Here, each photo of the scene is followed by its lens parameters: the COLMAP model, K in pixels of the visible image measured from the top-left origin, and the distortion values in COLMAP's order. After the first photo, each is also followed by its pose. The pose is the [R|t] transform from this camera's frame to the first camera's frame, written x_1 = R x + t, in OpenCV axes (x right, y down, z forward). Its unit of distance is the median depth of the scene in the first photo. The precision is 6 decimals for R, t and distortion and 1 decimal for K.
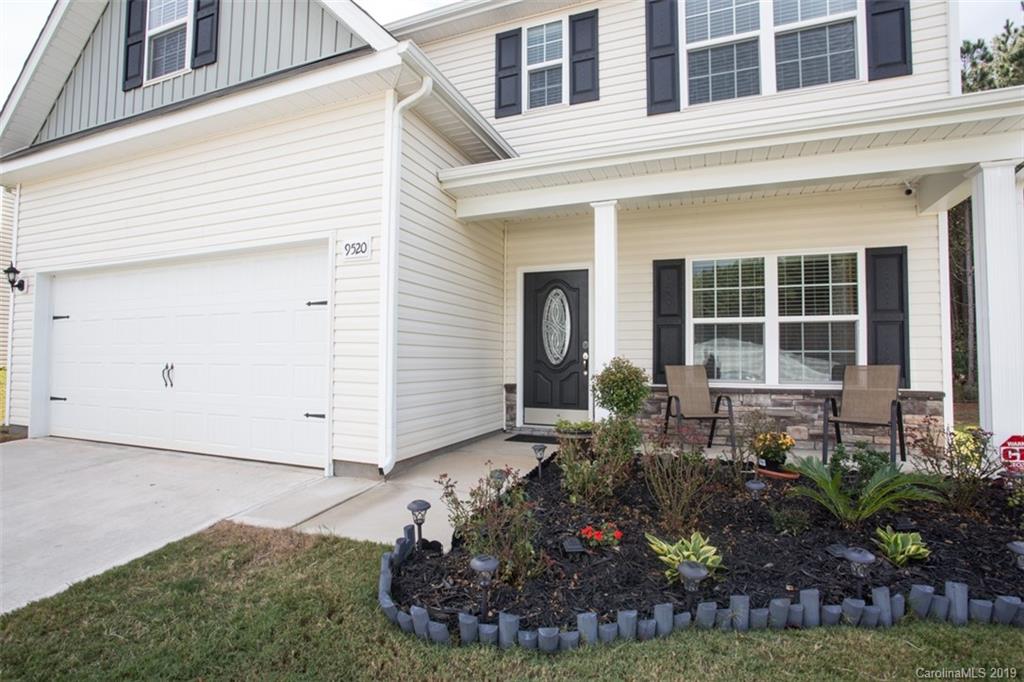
lens RADIAL K [[509.0, 0, 506.7], [0, 509.0, 345.5], [0, 0, 1]] dist [-0.038095, 0.009520]
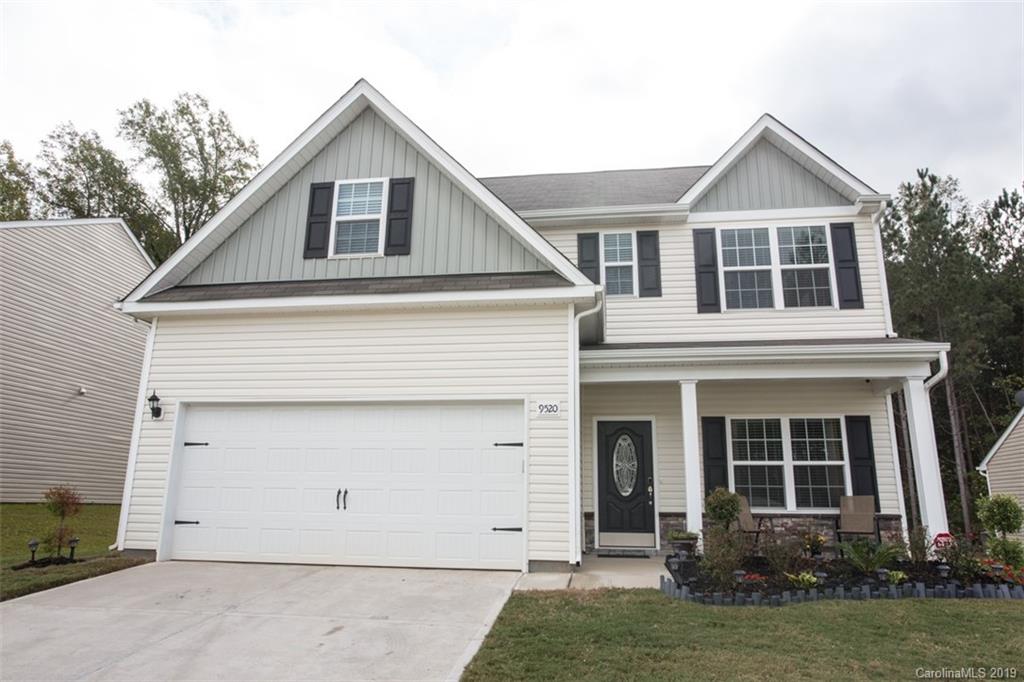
lens RADIAL K [[697.4, 0, 512.9], [0, 697.4, 335.0], [0, 0, 1]] dist [-0.031717, 0.018446]
pose [[0.971086, 0.065964, 0.229437, -0.684590], [-0.015139, 0.976150, -0.216571, 0.030357], [-0.238251, 0.206835, 0.948923, -0.722438]]
